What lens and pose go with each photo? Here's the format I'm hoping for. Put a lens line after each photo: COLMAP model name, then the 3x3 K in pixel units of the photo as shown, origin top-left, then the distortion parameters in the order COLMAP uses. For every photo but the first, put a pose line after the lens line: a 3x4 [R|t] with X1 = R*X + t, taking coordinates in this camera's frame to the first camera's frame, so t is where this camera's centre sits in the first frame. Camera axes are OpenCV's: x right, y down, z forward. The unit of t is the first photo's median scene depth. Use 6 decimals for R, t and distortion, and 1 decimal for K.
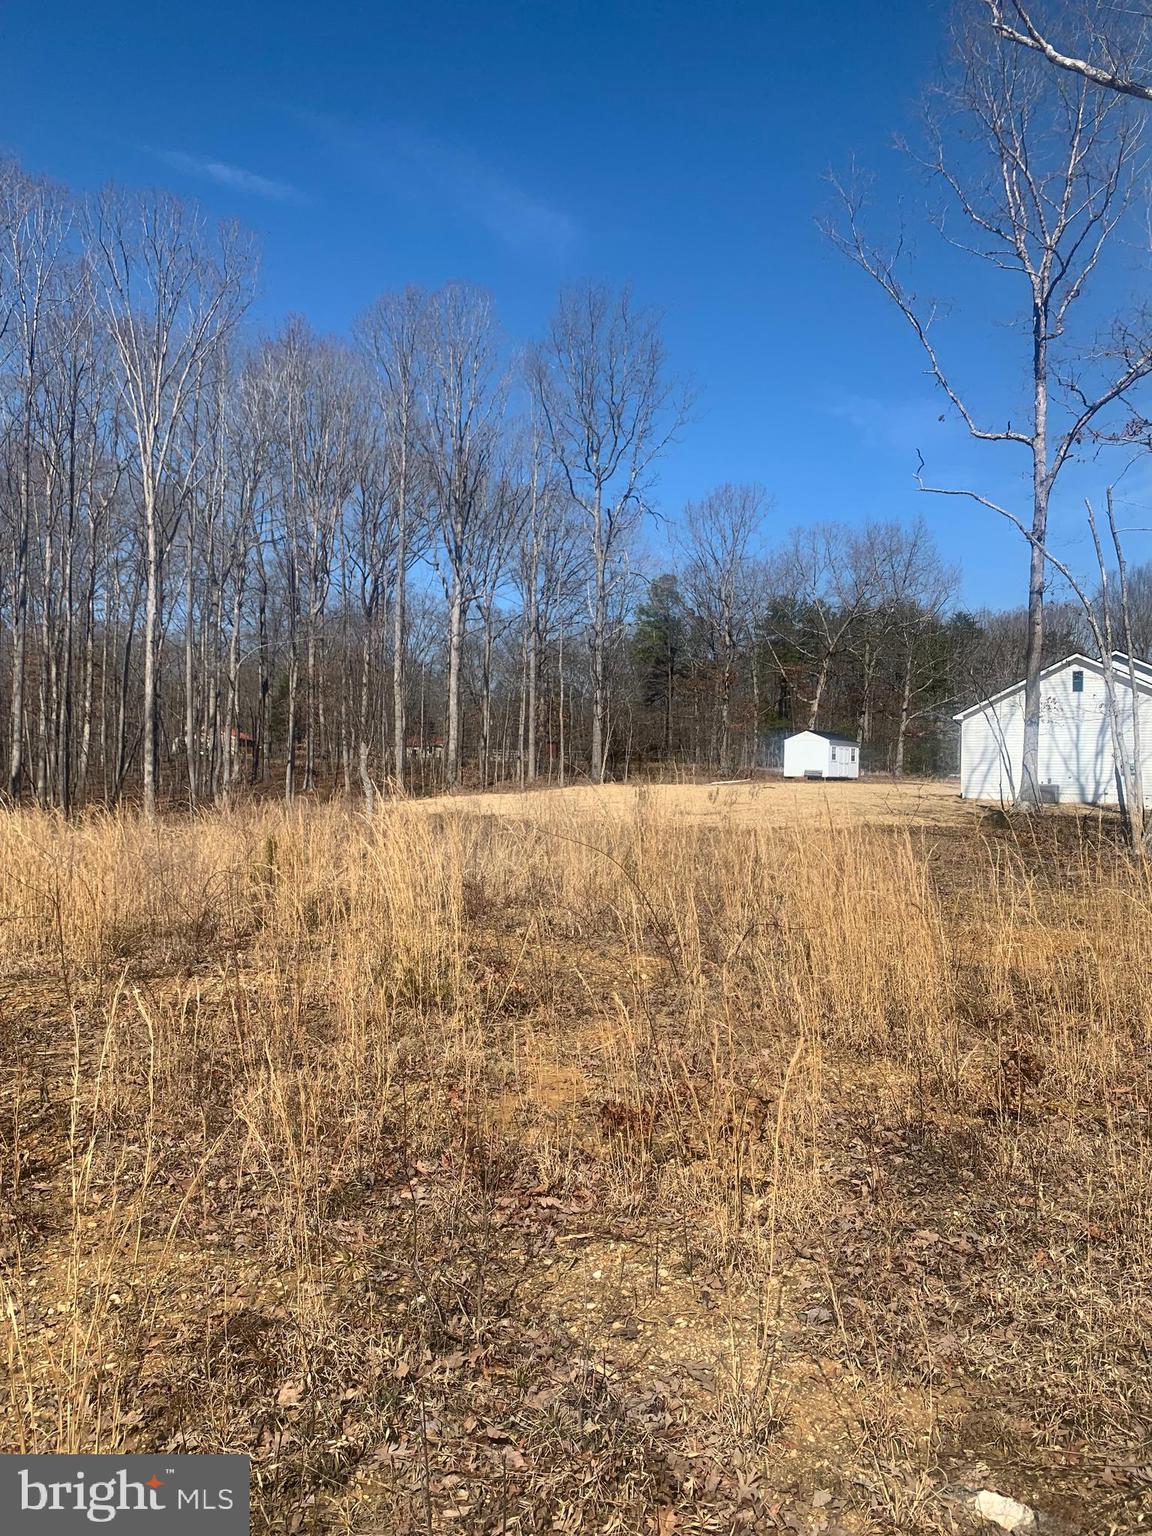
lens RADIAL K [[1164.6, 0, 555.1], [0, 1164.6, 763.9], [0, 0, 1]] dist [-0.001039, 0.000623]
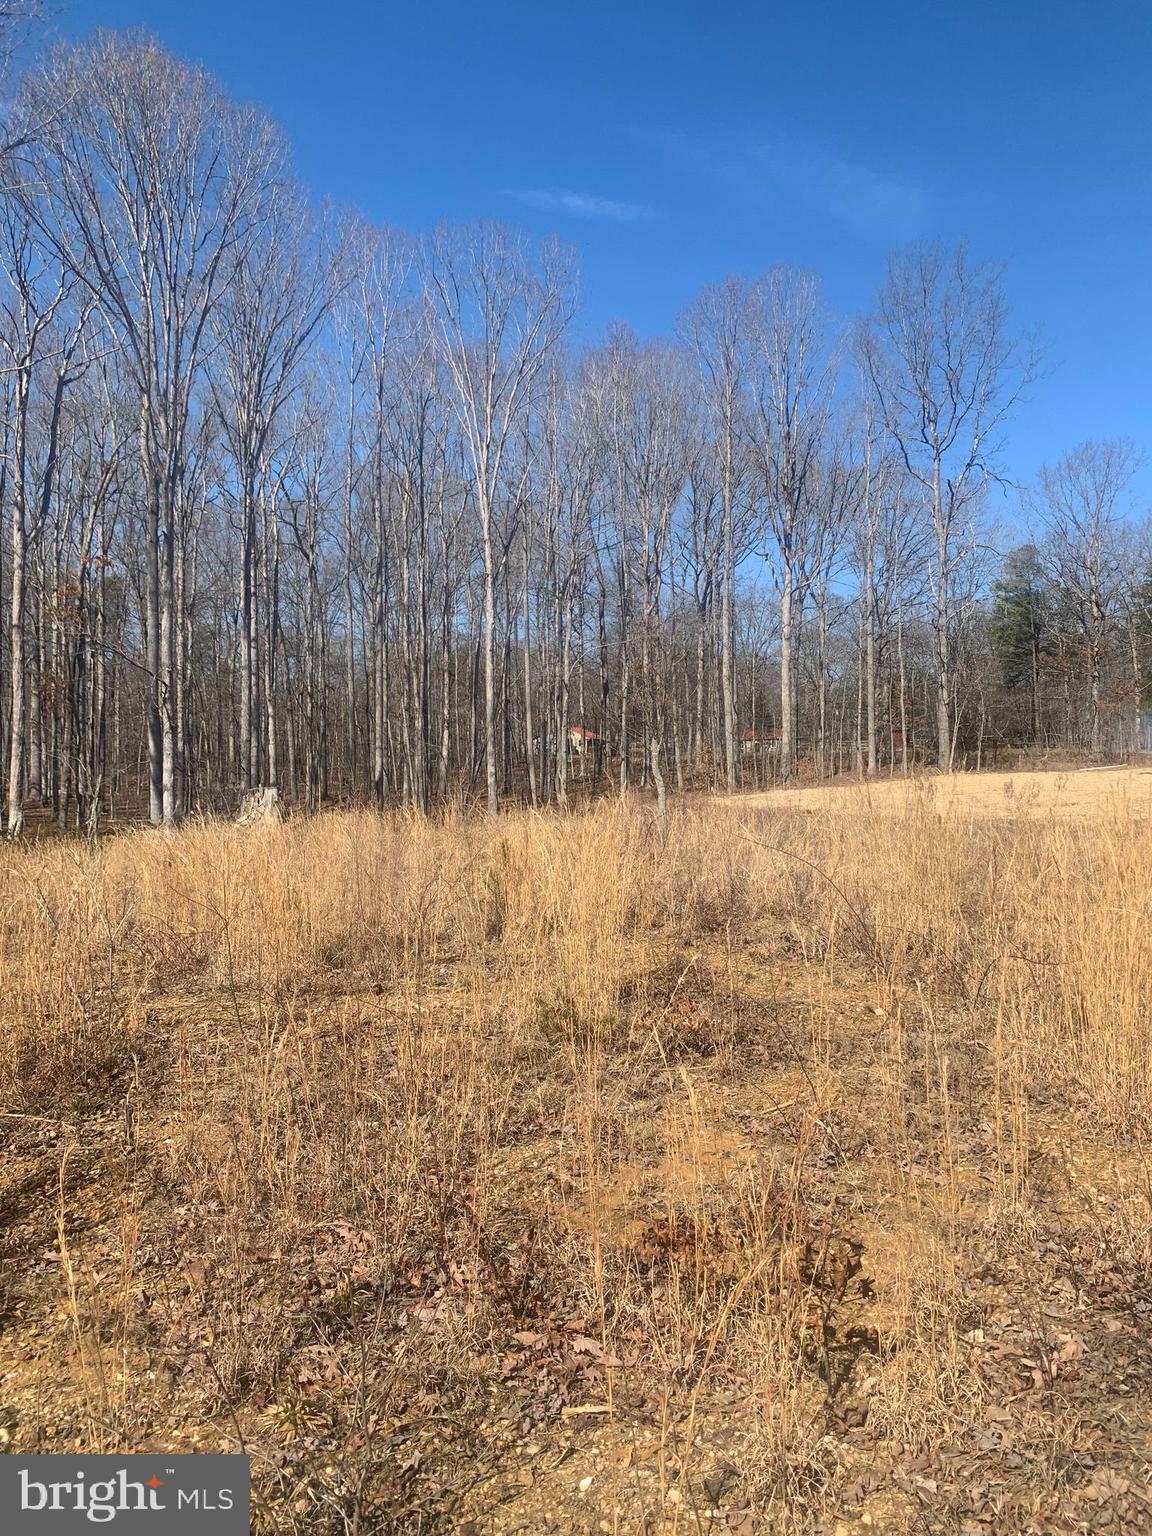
lens RADIAL K [[1164.6, 0, 555.1], [0, 1164.6, 763.9], [0, 0, 1]] dist [-0.001039, 0.000623]
pose [[0.957982, -0.029928, -0.285264, 0.202409], [0.031060, 0.999517, -0.000557, -0.000673], [0.285143, -0.008327, 0.958449, 0.273701]]
